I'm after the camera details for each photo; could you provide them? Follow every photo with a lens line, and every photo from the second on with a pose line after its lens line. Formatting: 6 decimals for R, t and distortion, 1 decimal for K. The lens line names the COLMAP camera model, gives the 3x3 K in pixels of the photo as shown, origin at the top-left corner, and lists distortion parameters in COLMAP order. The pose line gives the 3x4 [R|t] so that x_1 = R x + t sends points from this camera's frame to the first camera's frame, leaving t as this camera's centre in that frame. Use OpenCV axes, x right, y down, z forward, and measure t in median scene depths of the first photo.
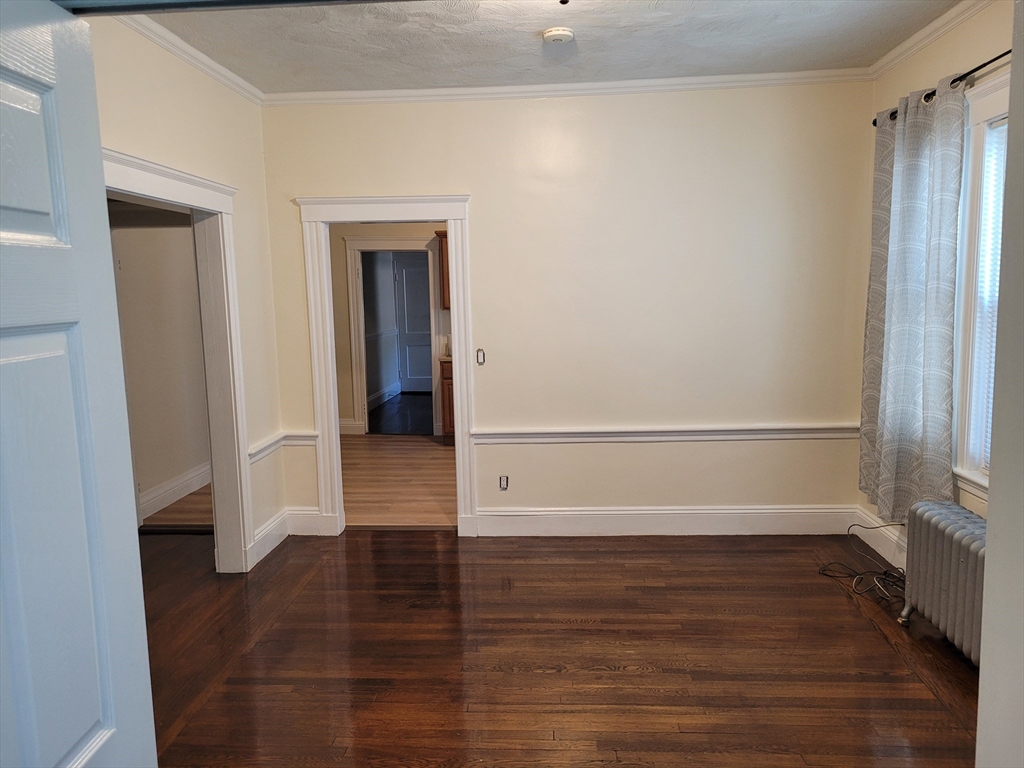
lens RADIAL K [[769.8, 0, 502.8], [0, 769.8, 381.6], [0, 0, 1]] dist [0.059315, -0.055102]
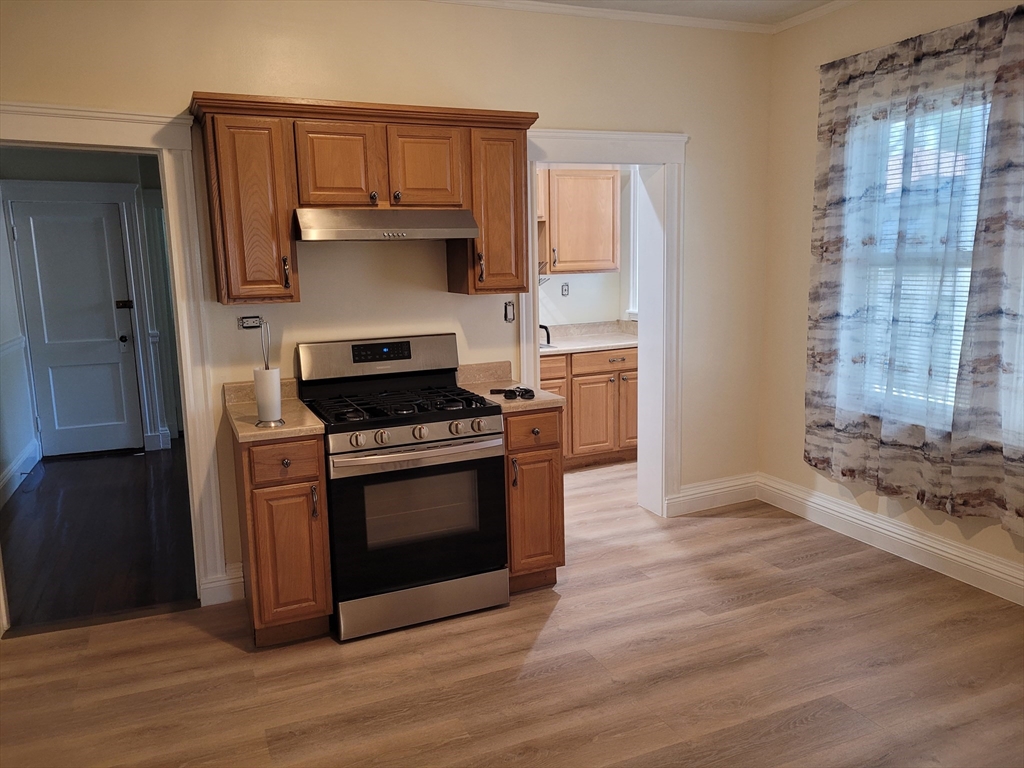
lens RADIAL K [[769.8, 0, 502.8], [0, 769.8, 381.6], [0, 0, 1]] dist [0.059315, -0.055102]
pose [[0.889565, -0.071924, 0.451110, -0.212560], [0.057863, 0.997314, 0.044908, -0.101187], [-0.453129, -0.013846, 0.891338, 0.941346]]
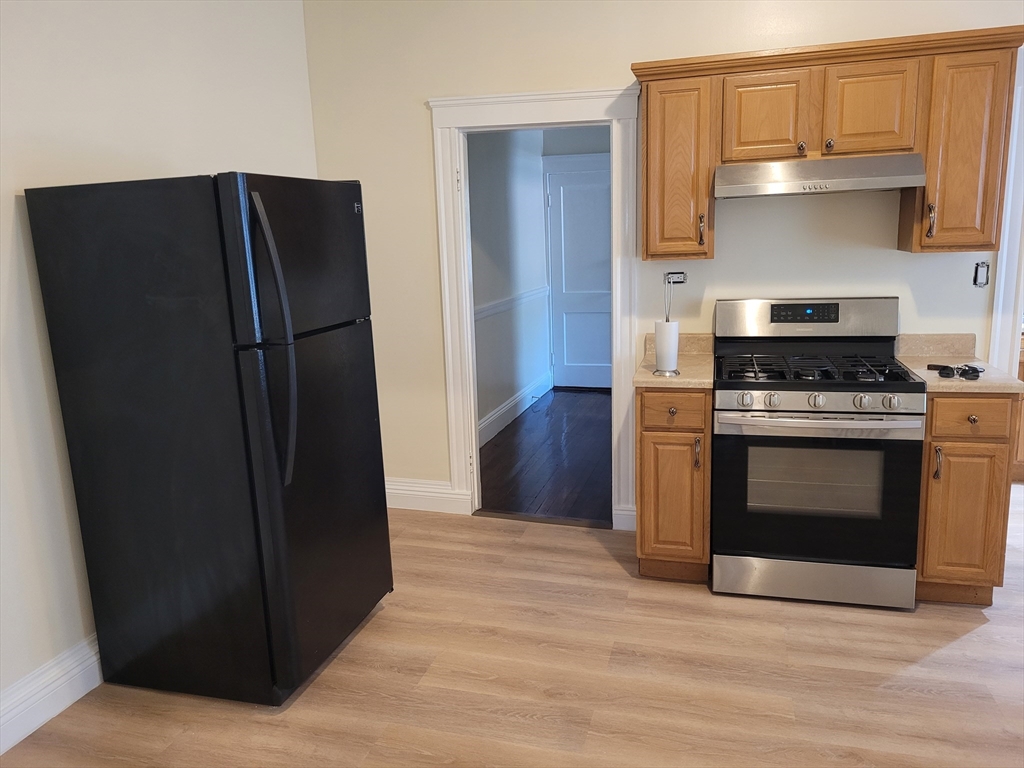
lens RADIAL K [[769.8, 0, 502.8], [0, 769.8, 381.6], [0, 0, 1]] dist [0.059315, -0.055102]
pose [[0.978343, 0.026077, -0.205343, -0.104018], [-0.010032, 0.996840, 0.078795, -0.094048], [0.206749, -0.075029, 0.975513, 0.906043]]
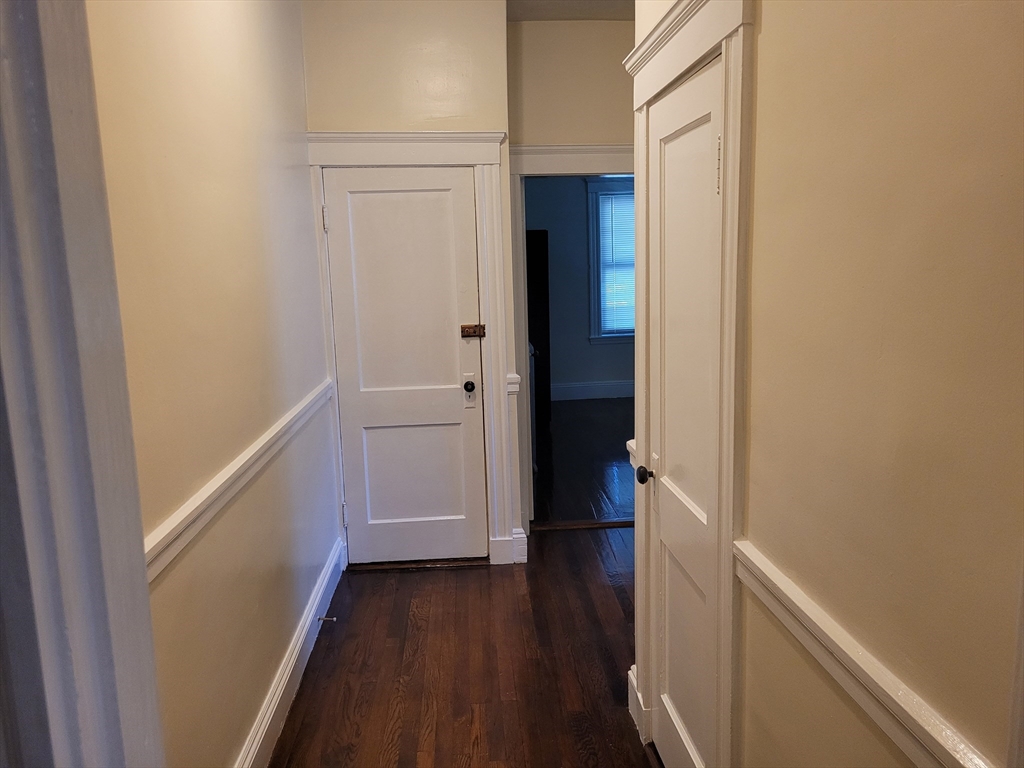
lens RADIAL K [[769.8, 0, 502.8], [0, 769.8, 381.6], [0, 0, 1]] dist [0.059315, -0.055102]
pose [[0.991975, -0.017563, 0.125209, -0.250182], [0.014745, 0.999617, 0.023400, -0.172478], [-0.125572, -0.021366, 0.991854, 1.562933]]
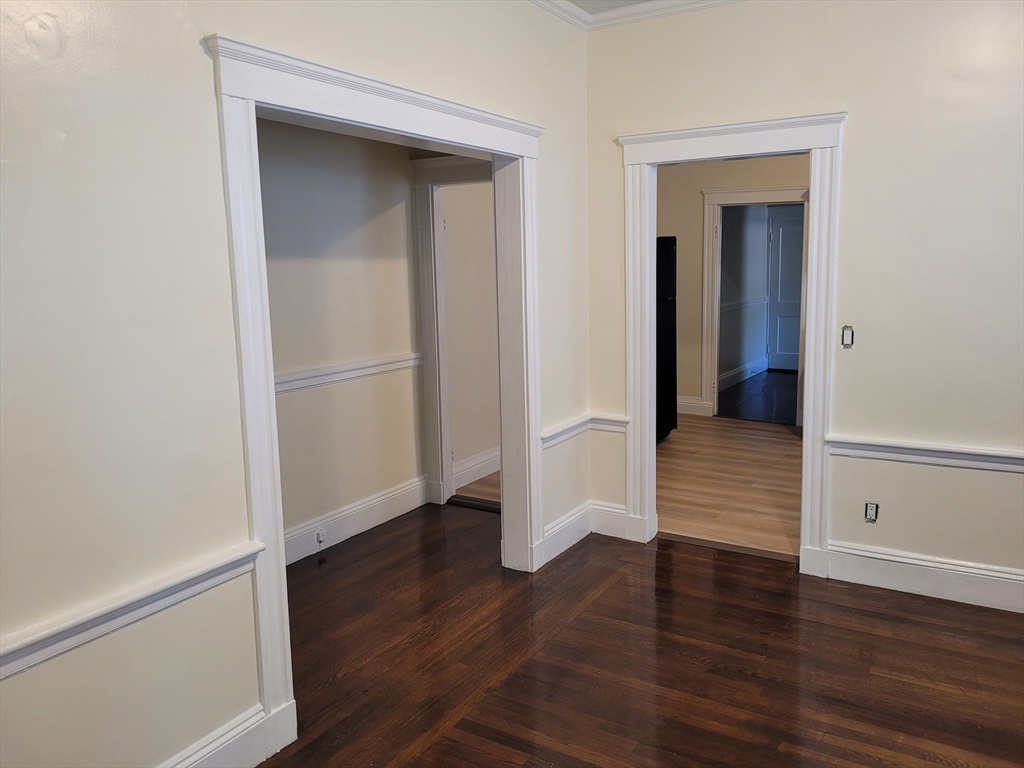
lens RADIAL K [[767.3, 0, 504.7], [0, 767.3, 371.0], [0, 0, 1]] dist [0.055888, -0.047895]
pose [[0.883514, 0.066087, -0.463719, 0.026040], [-0.052323, 0.997725, 0.042502, -0.013607], [0.465473, -0.013288, 0.884962, 0.197007]]
